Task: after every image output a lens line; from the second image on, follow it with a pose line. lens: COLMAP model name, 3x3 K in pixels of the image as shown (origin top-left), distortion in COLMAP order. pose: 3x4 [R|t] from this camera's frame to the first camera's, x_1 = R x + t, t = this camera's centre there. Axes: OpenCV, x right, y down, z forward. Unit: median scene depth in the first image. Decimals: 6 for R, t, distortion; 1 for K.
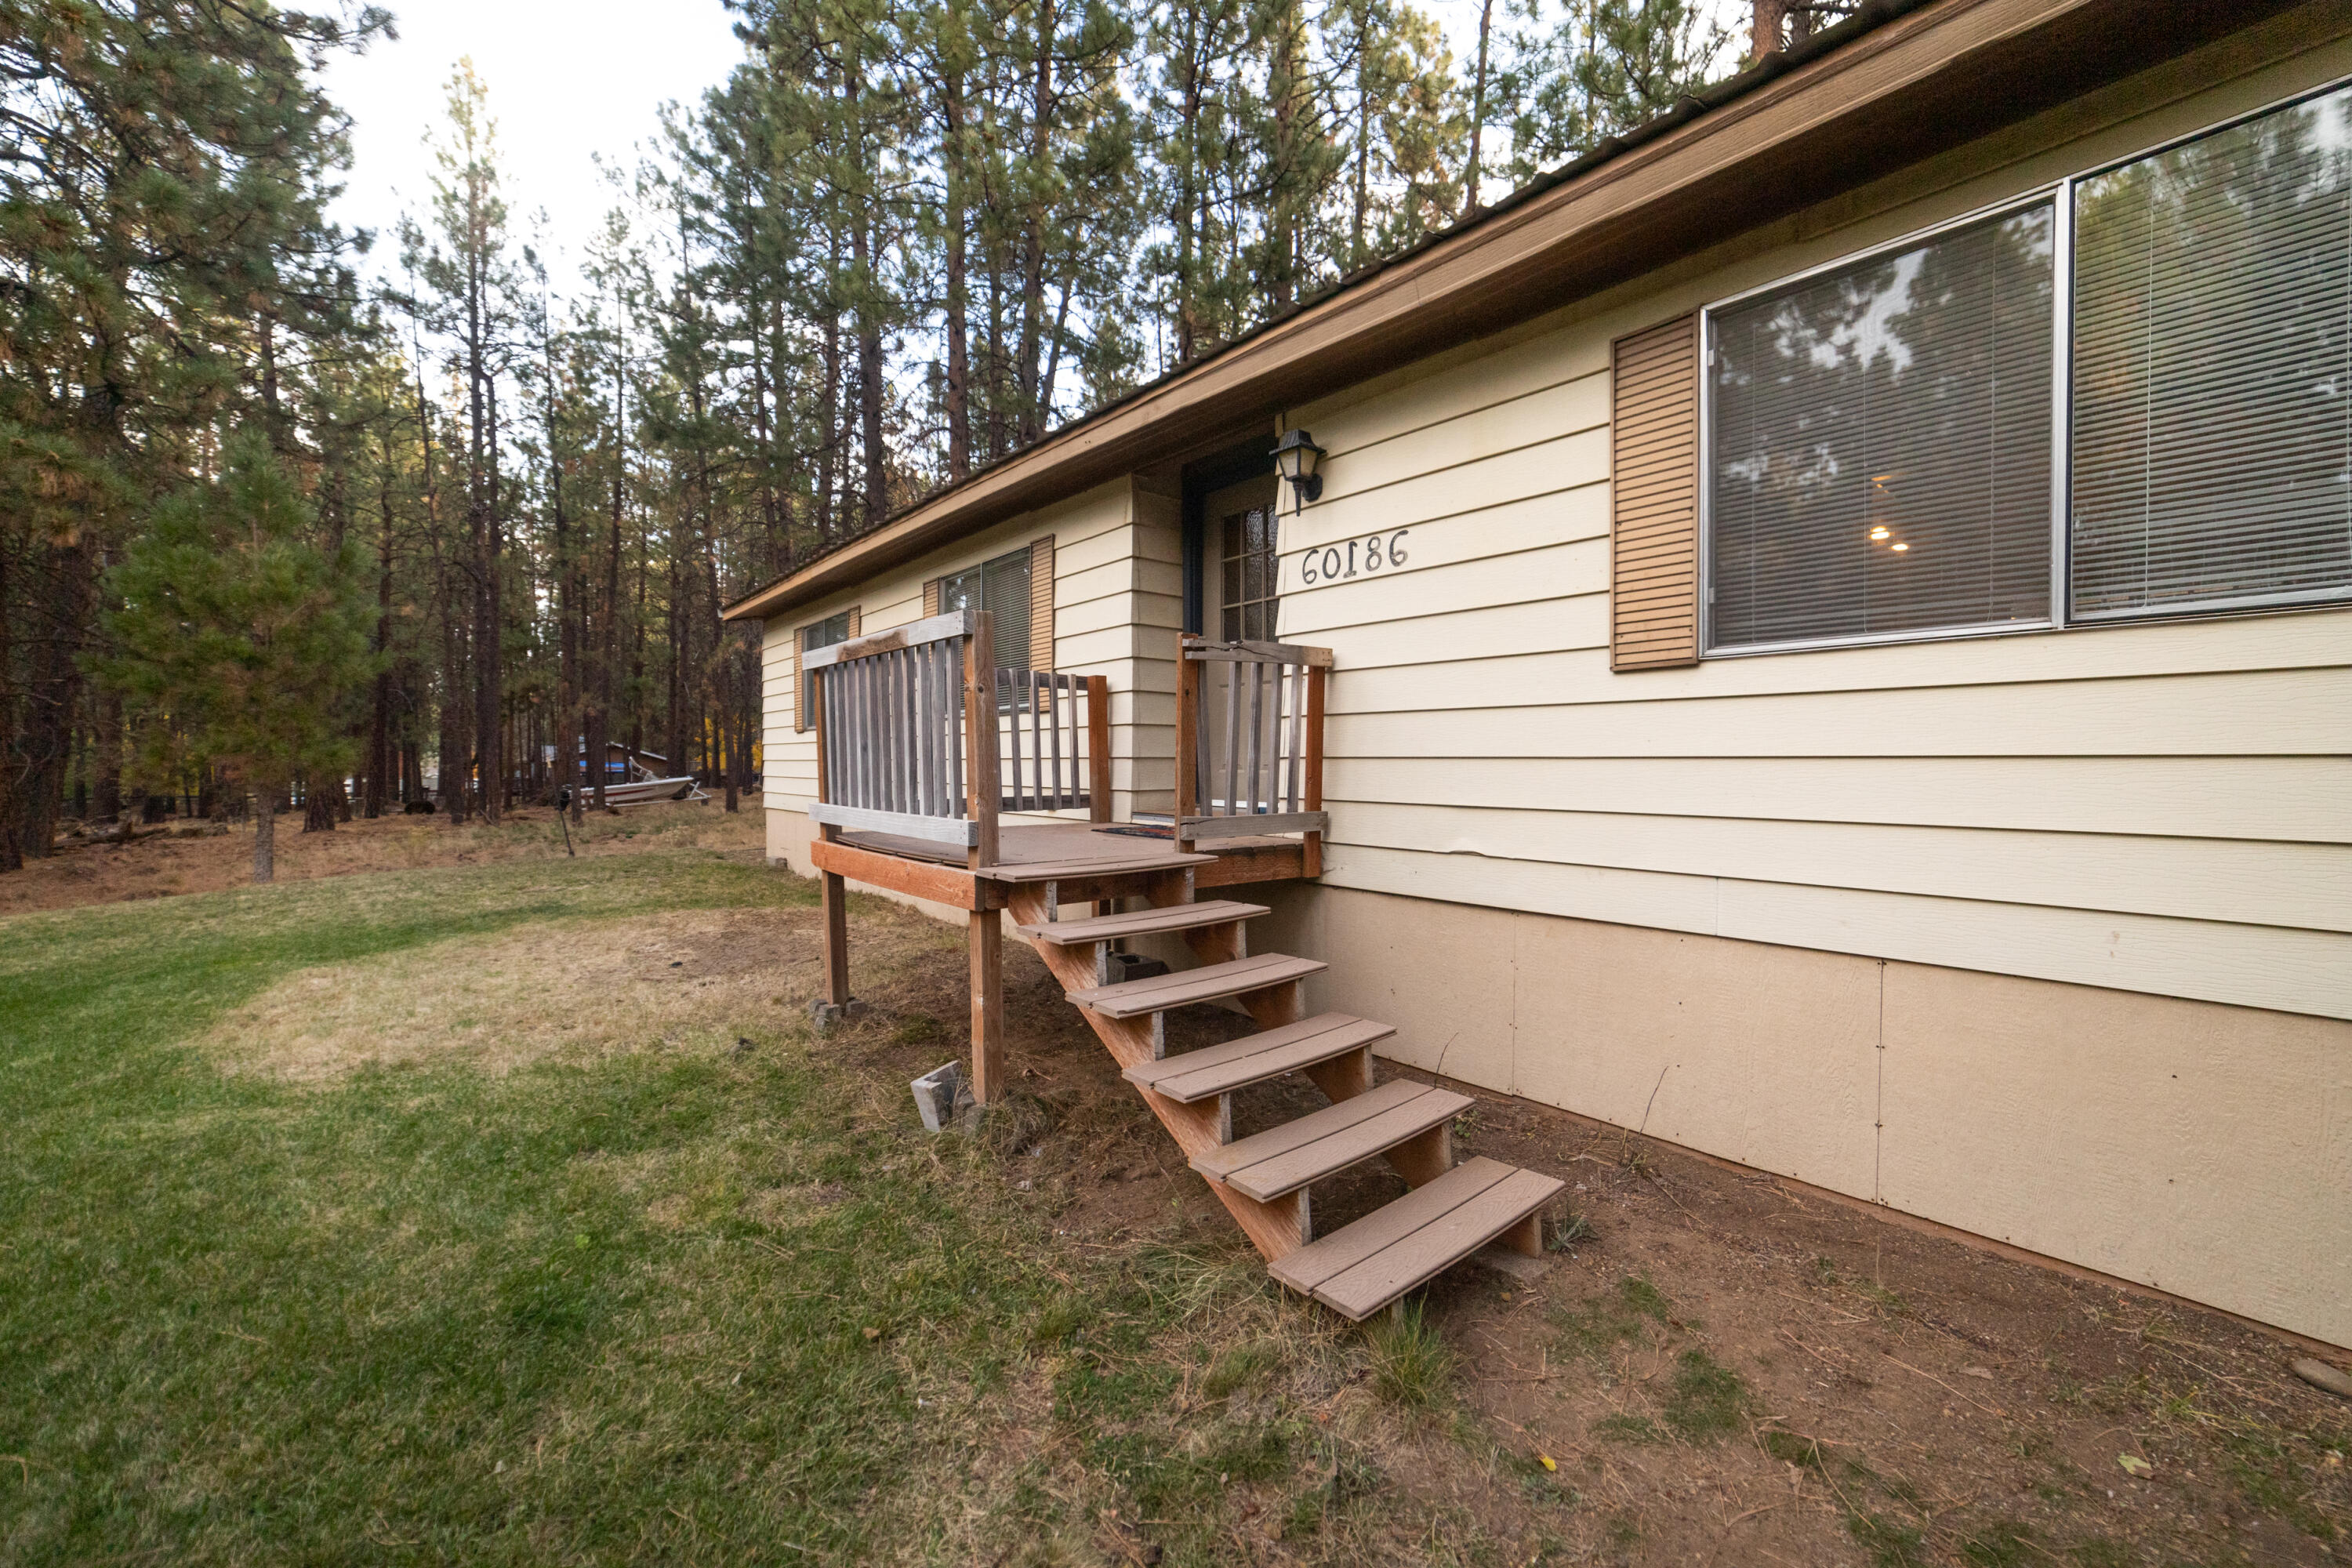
lens RADIAL K [[910.9, 0, 1181.4], [0, 910.9, 776.6], [0, 0, 1]] dist [-0.029052, 0.014038]
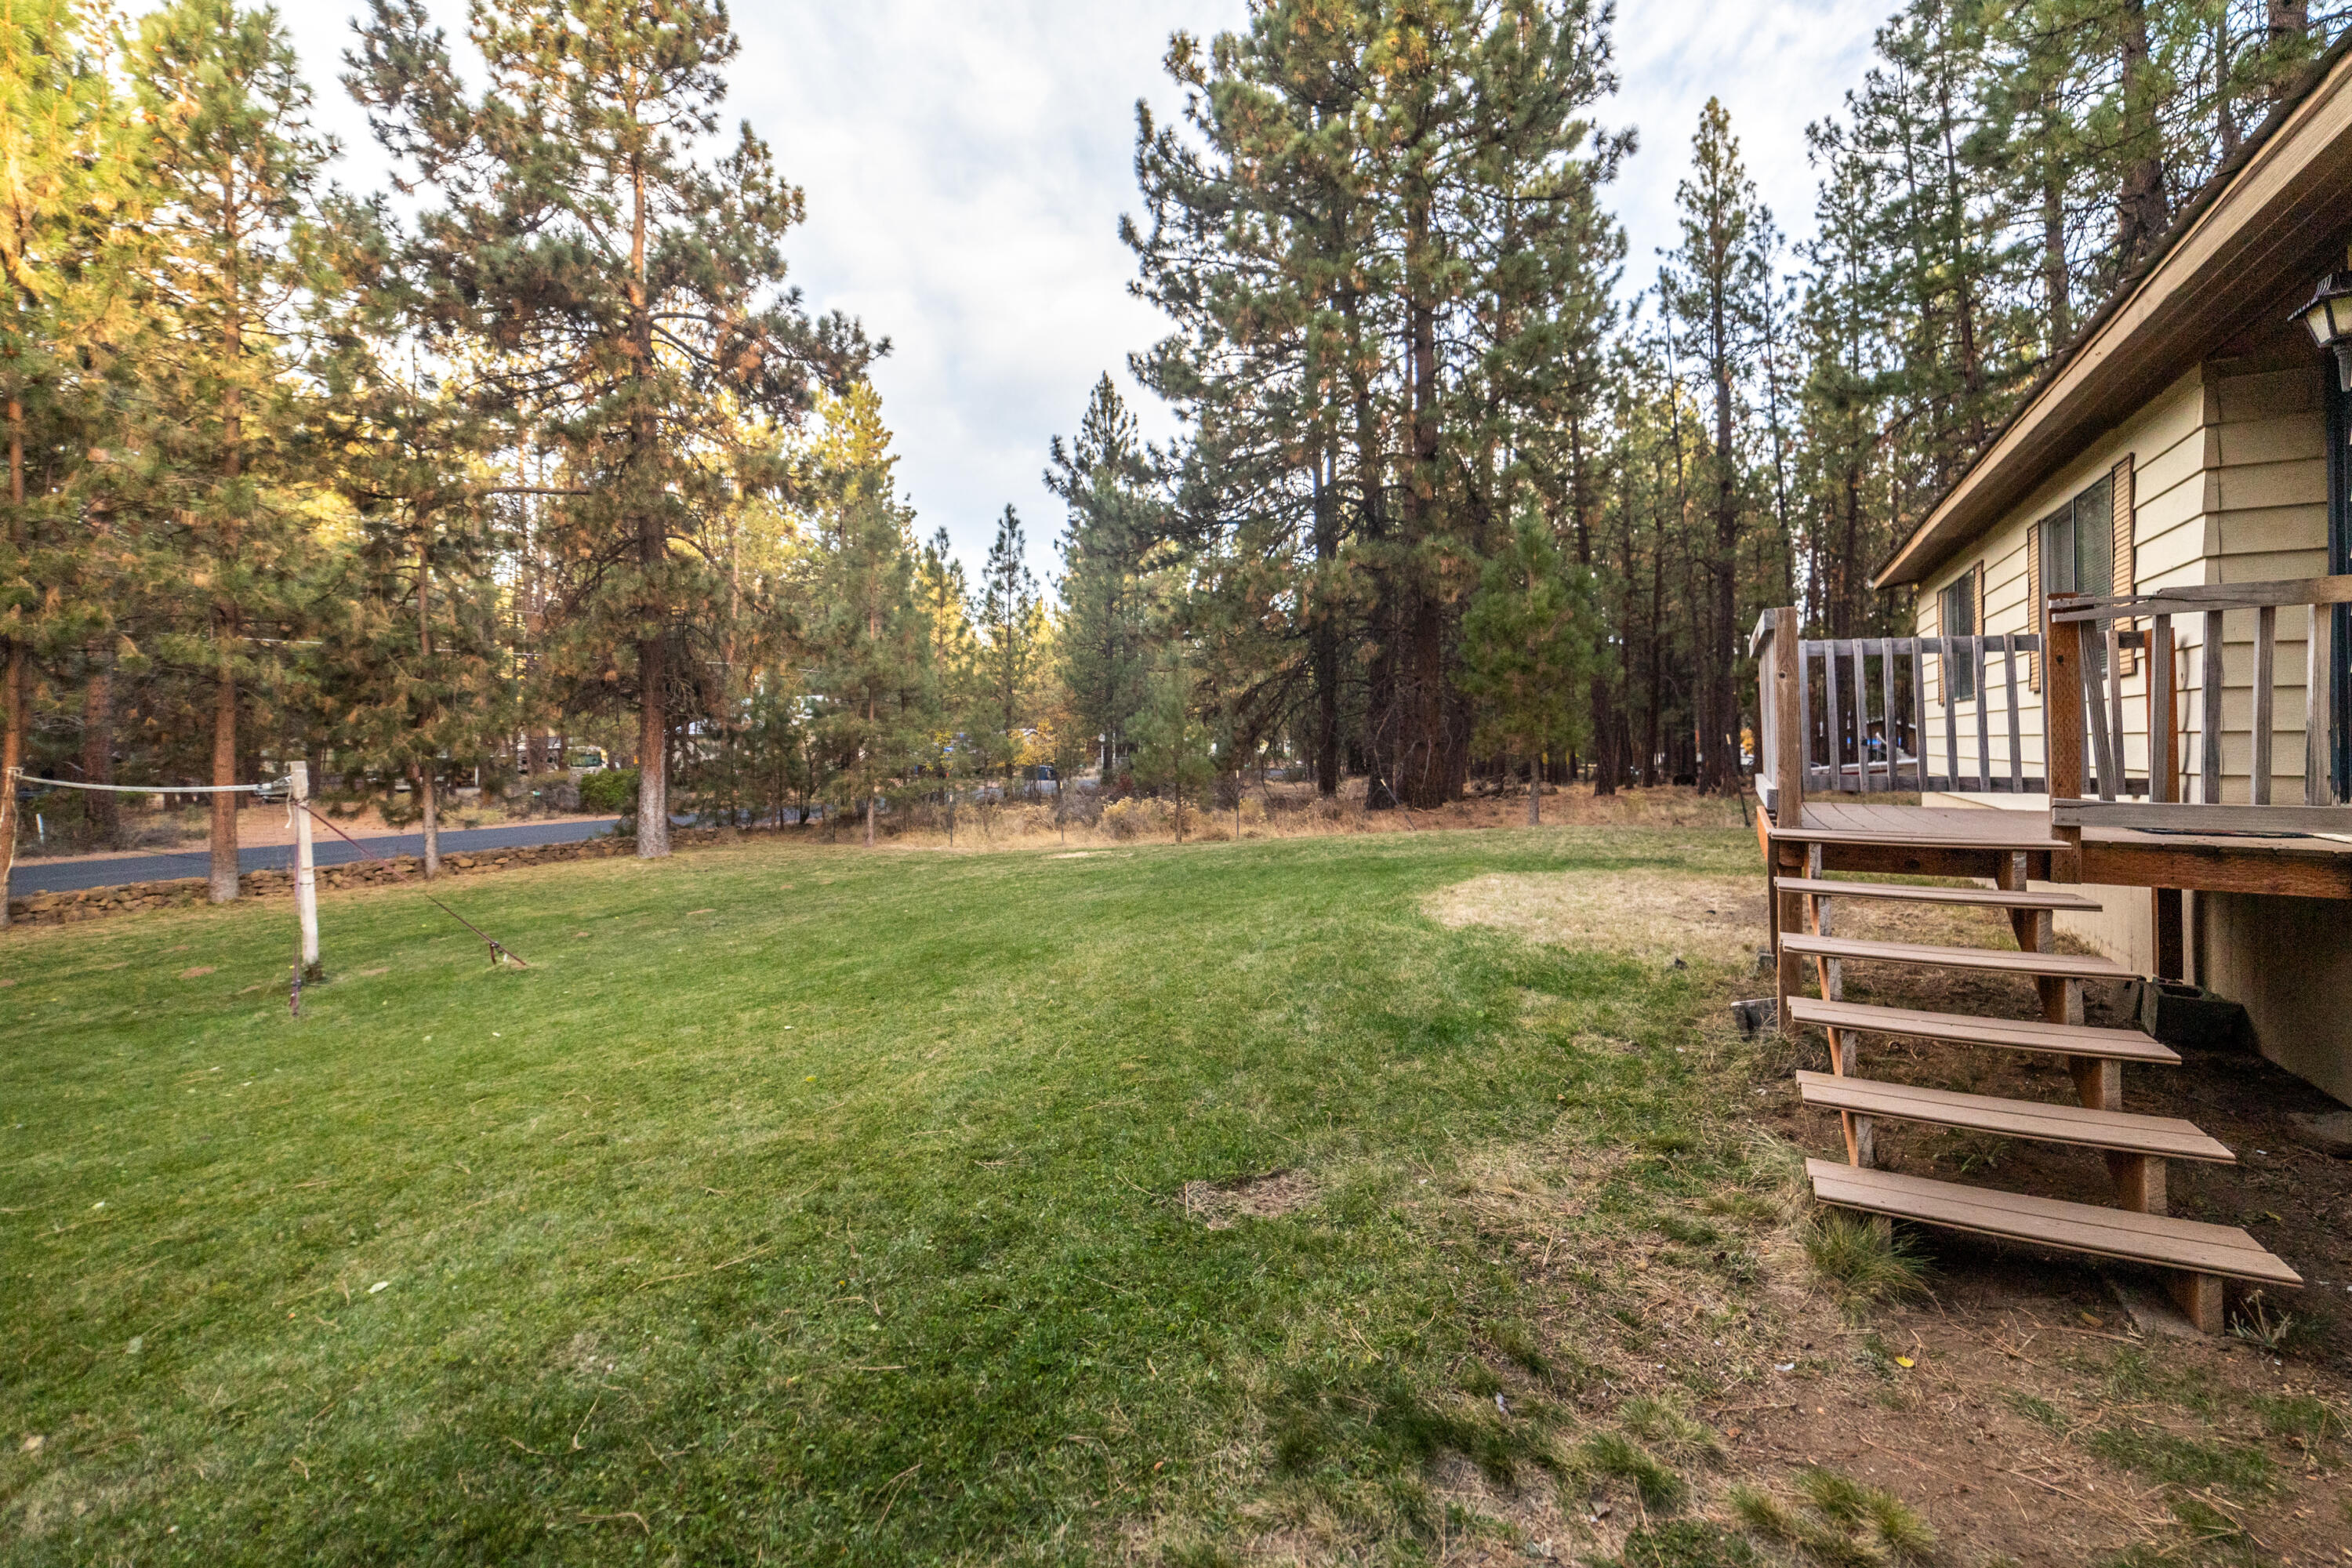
lens RADIAL K [[910.9, 0, 1181.4], [0, 910.9, 776.6], [0, 0, 1]] dist [-0.029052, 0.014038]
pose [[0.357706, 0.034963, -0.933180, 0.294133], [-0.009771, 0.999384, 0.033698, -0.000323], [0.933783, -0.002936, 0.357827, -0.067030]]
